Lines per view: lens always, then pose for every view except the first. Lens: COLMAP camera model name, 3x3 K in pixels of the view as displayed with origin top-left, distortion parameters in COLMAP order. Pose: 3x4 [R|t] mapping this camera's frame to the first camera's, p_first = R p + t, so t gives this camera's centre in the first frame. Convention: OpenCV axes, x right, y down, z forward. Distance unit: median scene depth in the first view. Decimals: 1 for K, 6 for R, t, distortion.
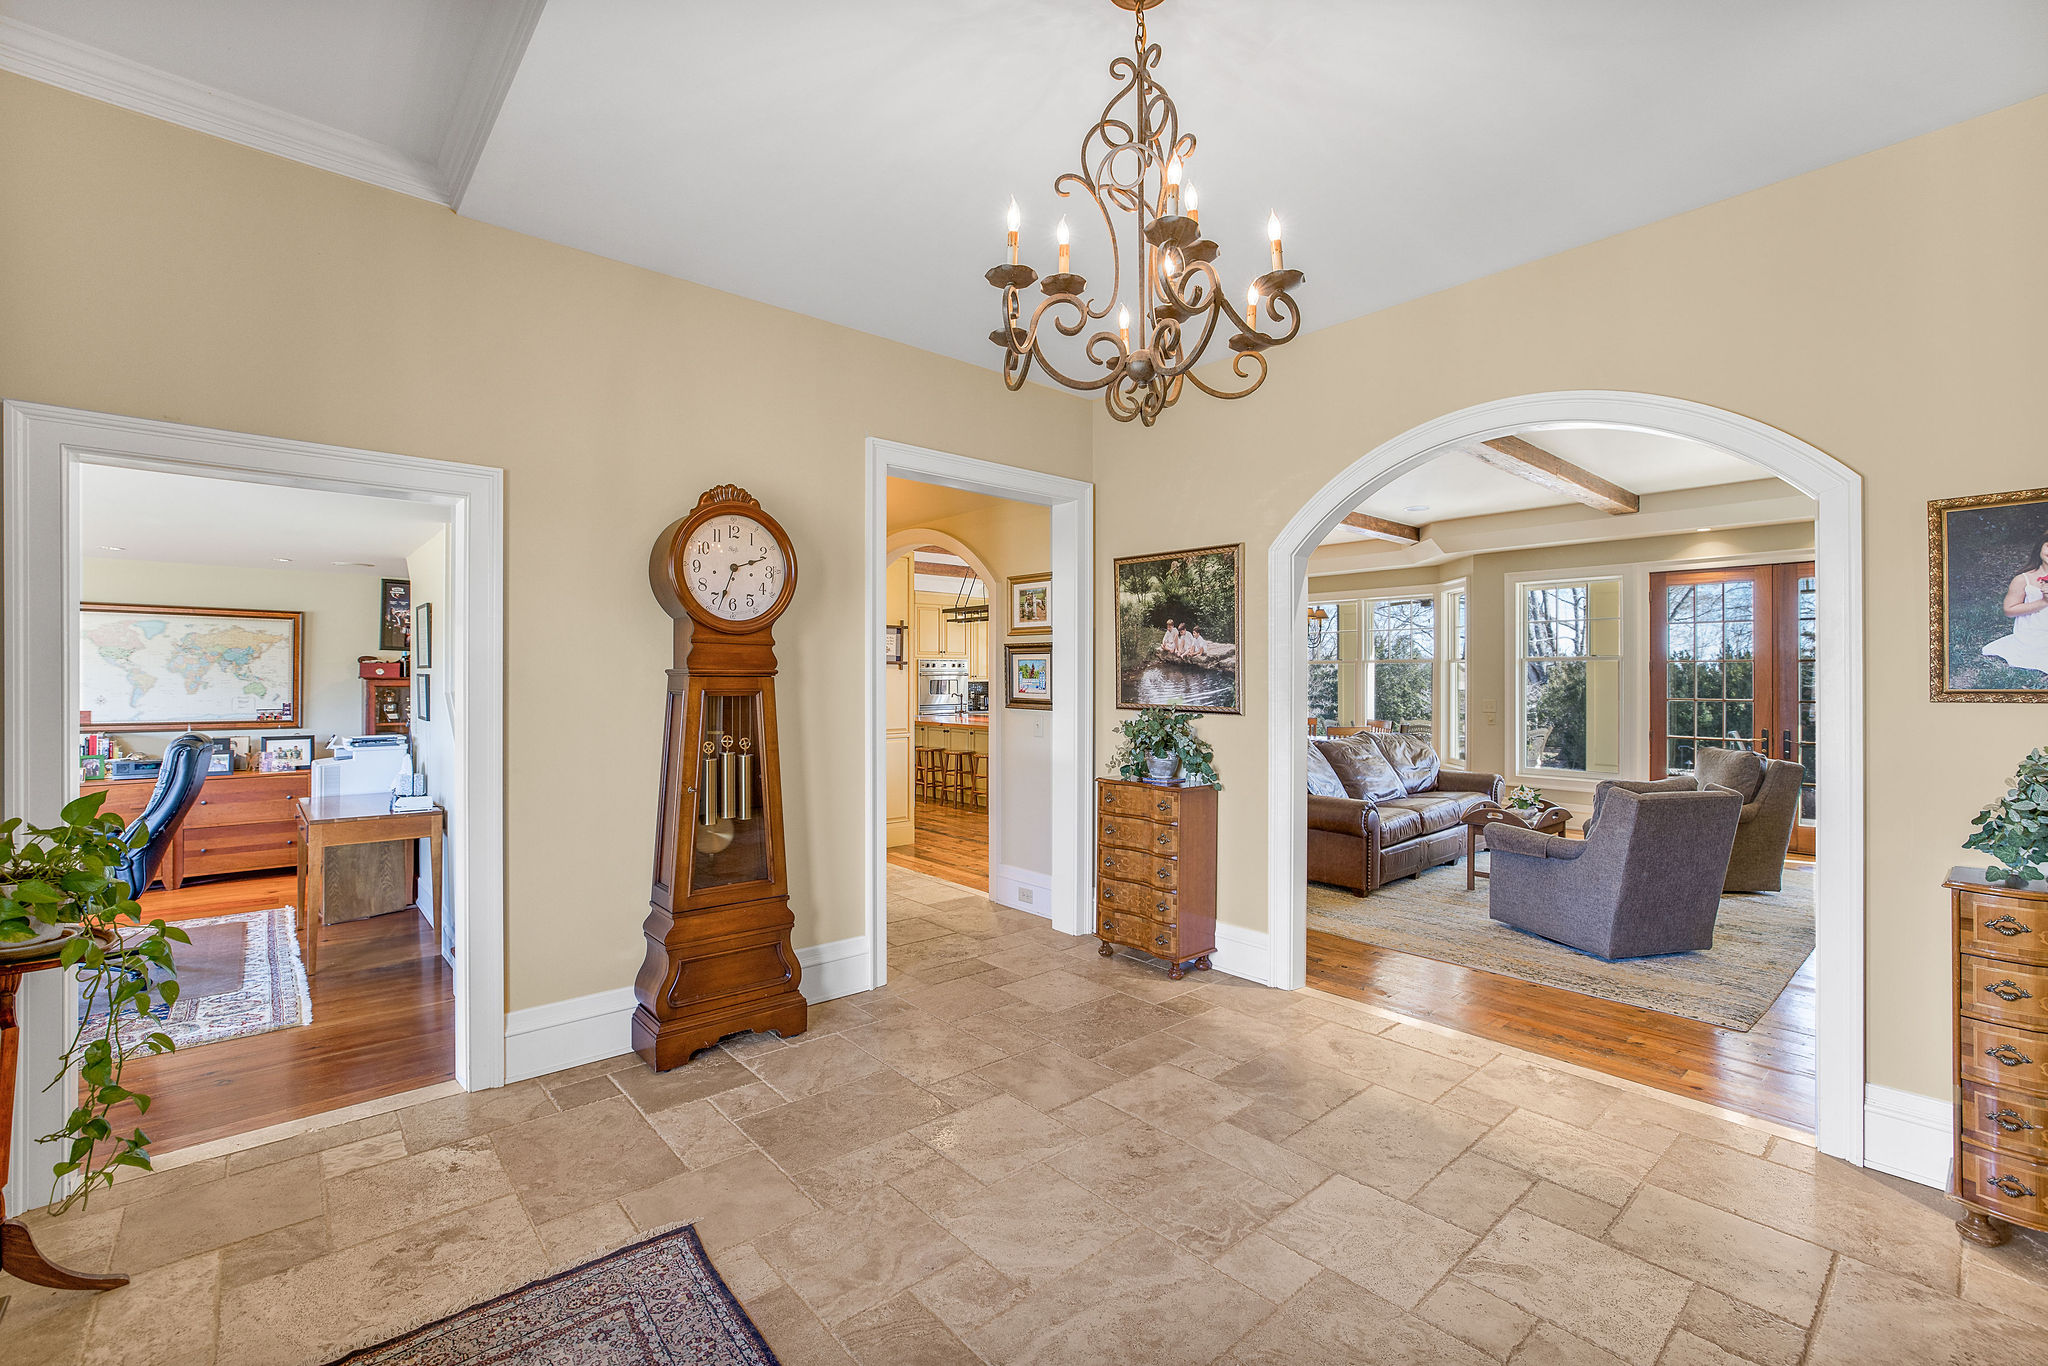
lens RADIAL K [[887.5, 0, 1028.3], [0, 887.5, 679.2], [0, 0, 1]] dist [-0.002201, -0.000296]
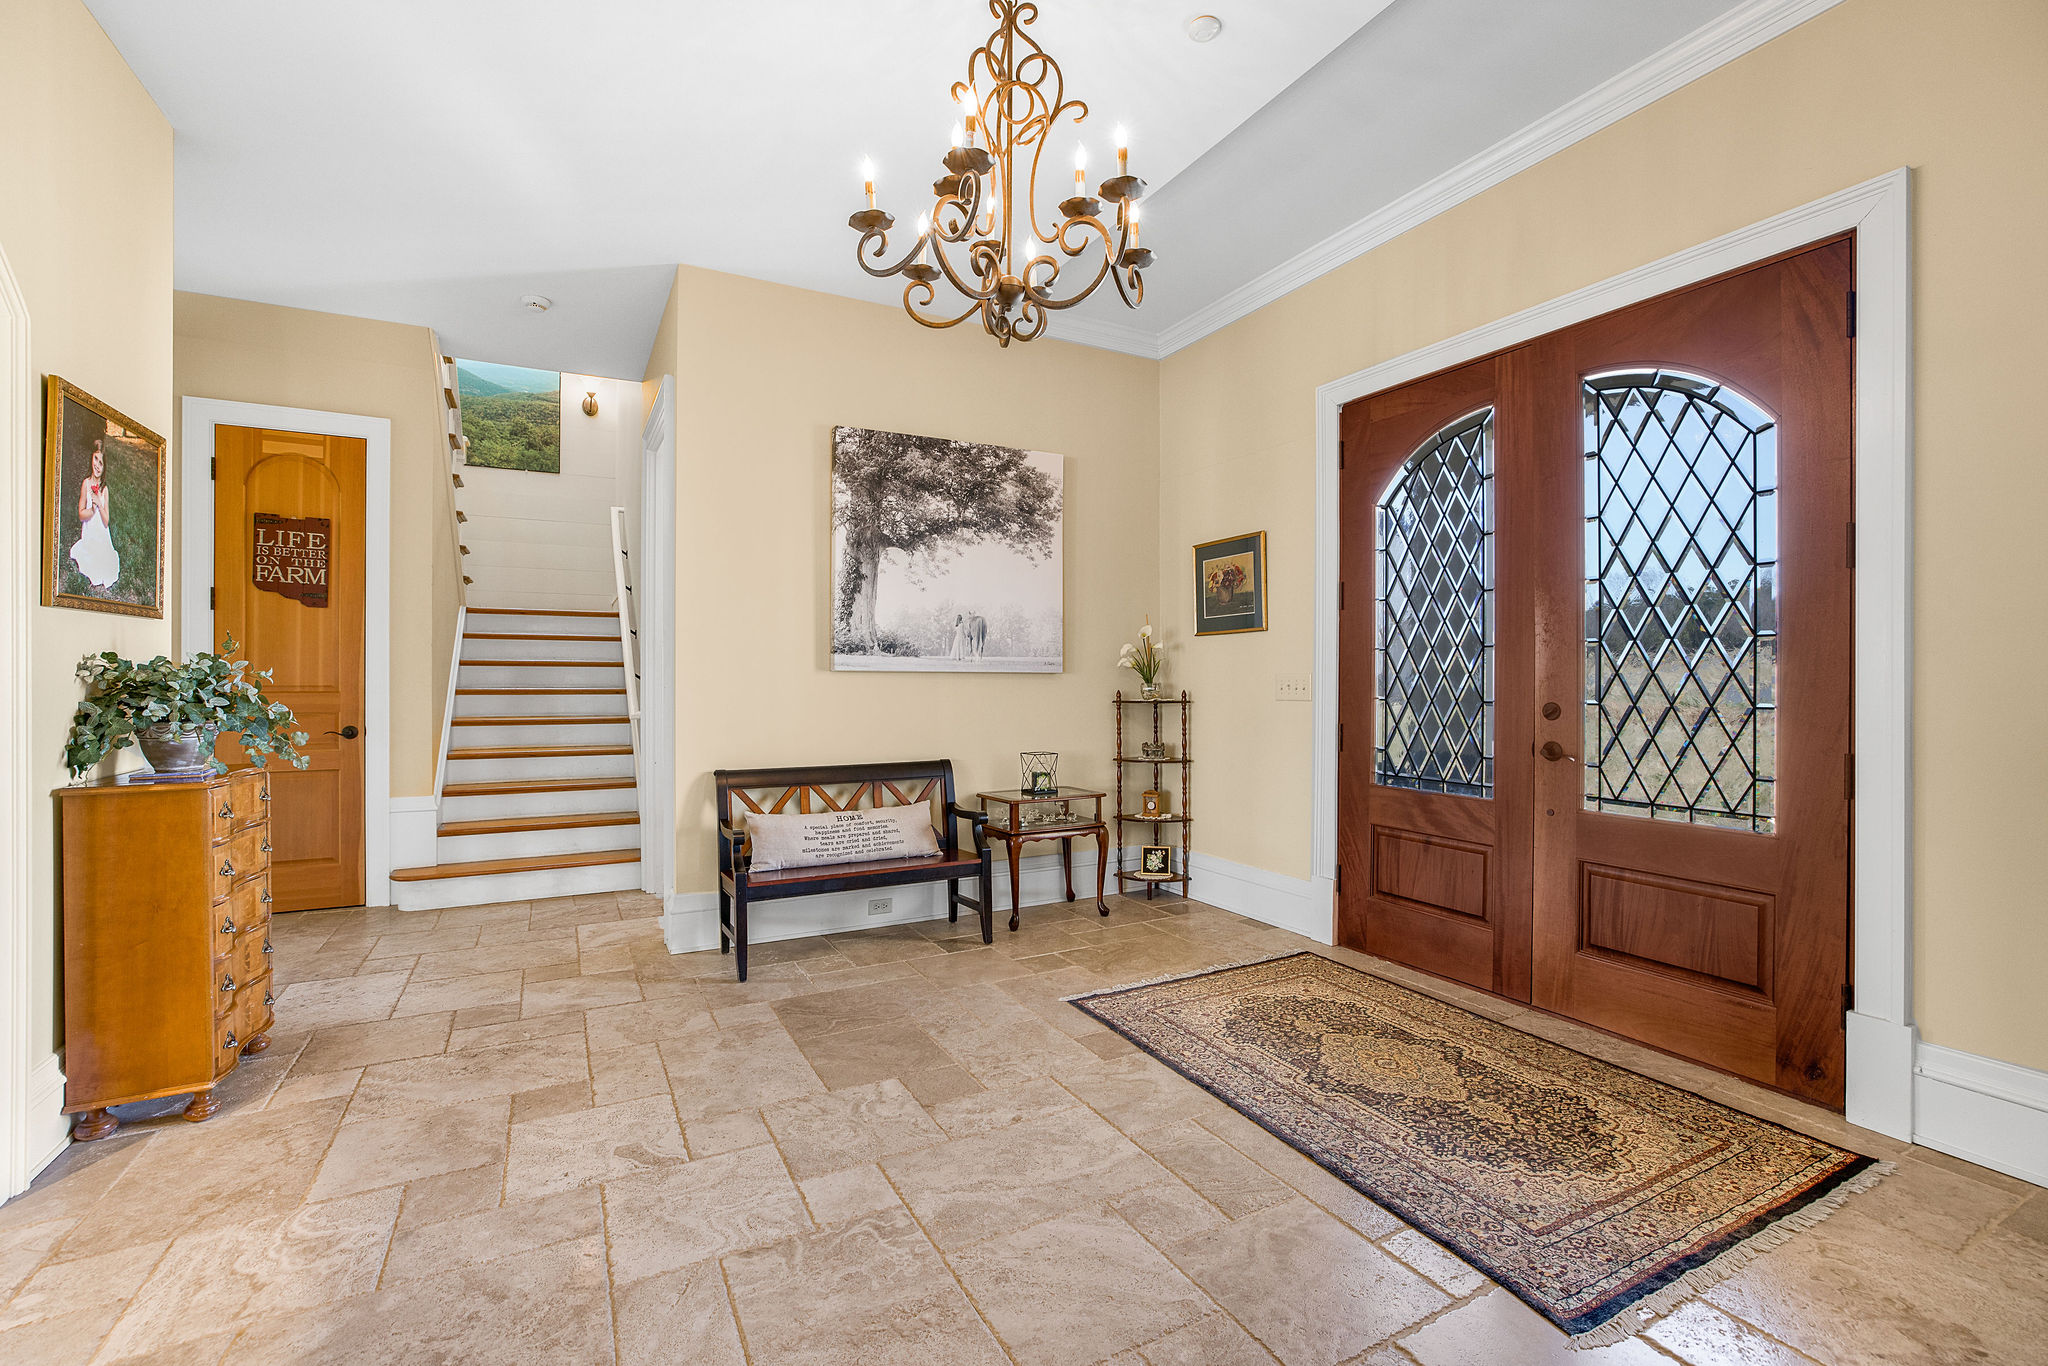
lens RADIAL K [[887.5, 0, 1025.2], [0, 887.5, 674.4], [0, 0, 1]] dist [-0.002201, -0.000296]
pose [[-0.972453, -0.003979, 0.233063, -0.078263], [-0.003068, 0.999986, 0.004270, 0.060809], [-0.233077, 0.003437, -0.972452, 1.113060]]
